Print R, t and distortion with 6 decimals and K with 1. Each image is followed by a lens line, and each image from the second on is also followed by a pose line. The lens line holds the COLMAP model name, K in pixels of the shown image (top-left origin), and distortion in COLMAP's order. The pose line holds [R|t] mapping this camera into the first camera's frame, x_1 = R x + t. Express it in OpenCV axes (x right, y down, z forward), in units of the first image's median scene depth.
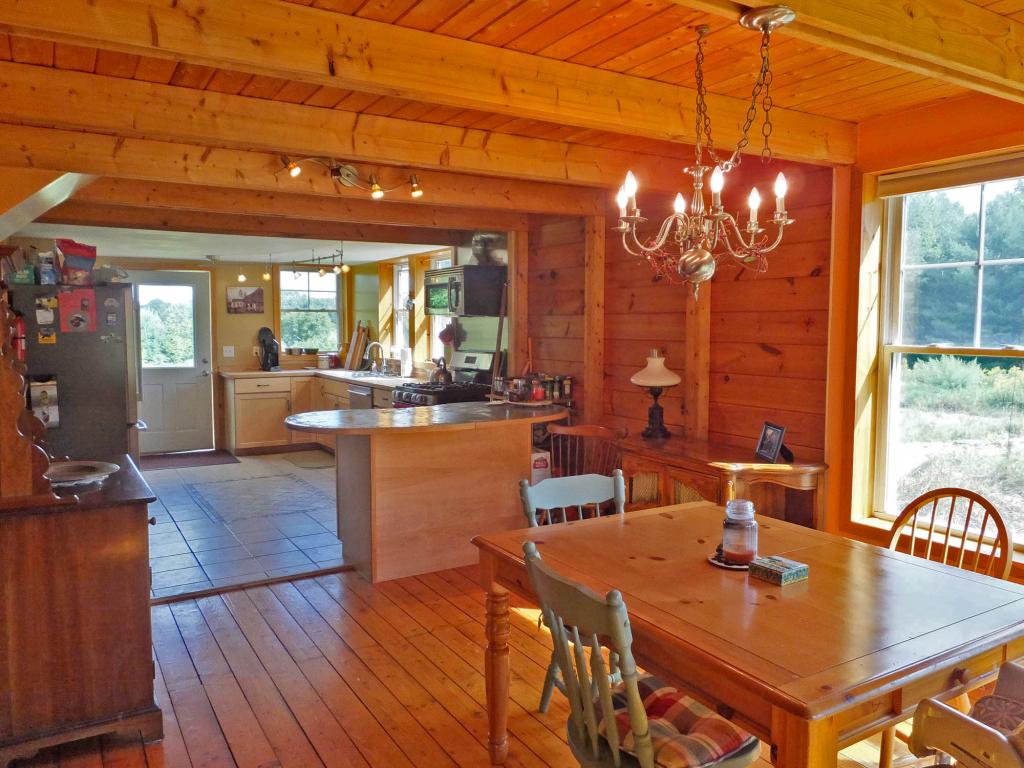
lens RADIAL K [[766.9, 0, 517.0], [0, 766.9, 385.4], [0, 0, 1]] dist [-0.009462, 0.003185]
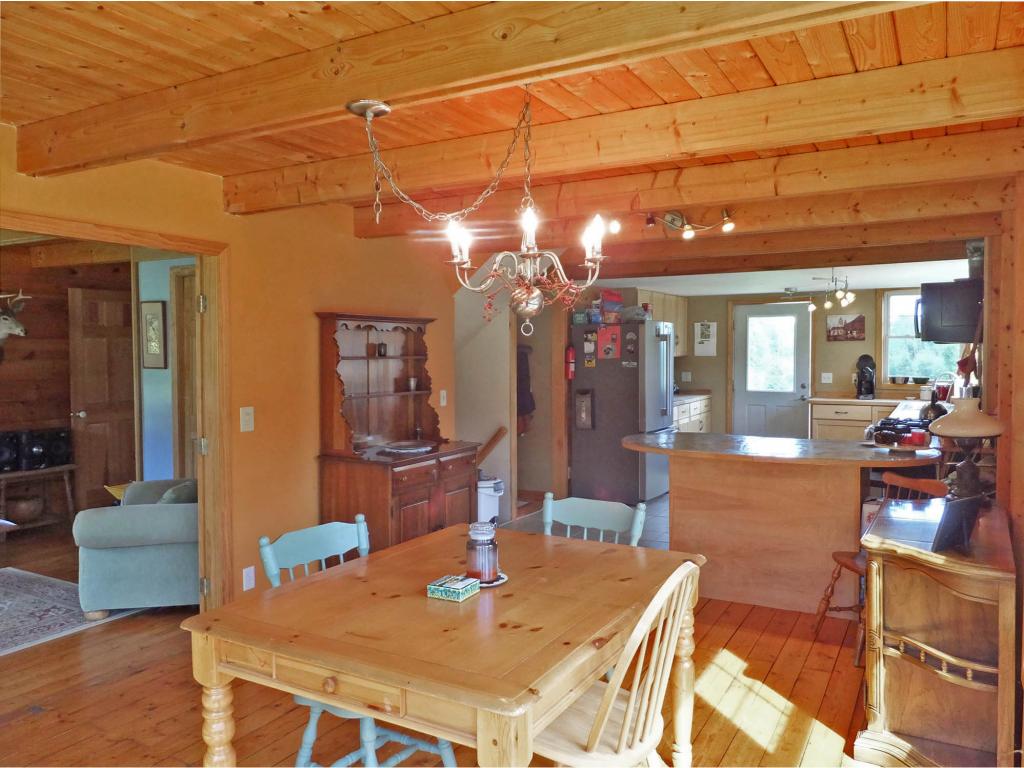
lens RADIAL K [[766.9, 0, 519.1], [0, 766.9, 381.3], [0, 0, 1]] dist [-0.009462, 0.003185]
pose [[0.495251, 0.031646, -0.868173, 0.492770], [-0.065002, 0.997885, -0.000706, -0.019031], [0.866315, 0.056783, 0.496261, 0.201912]]
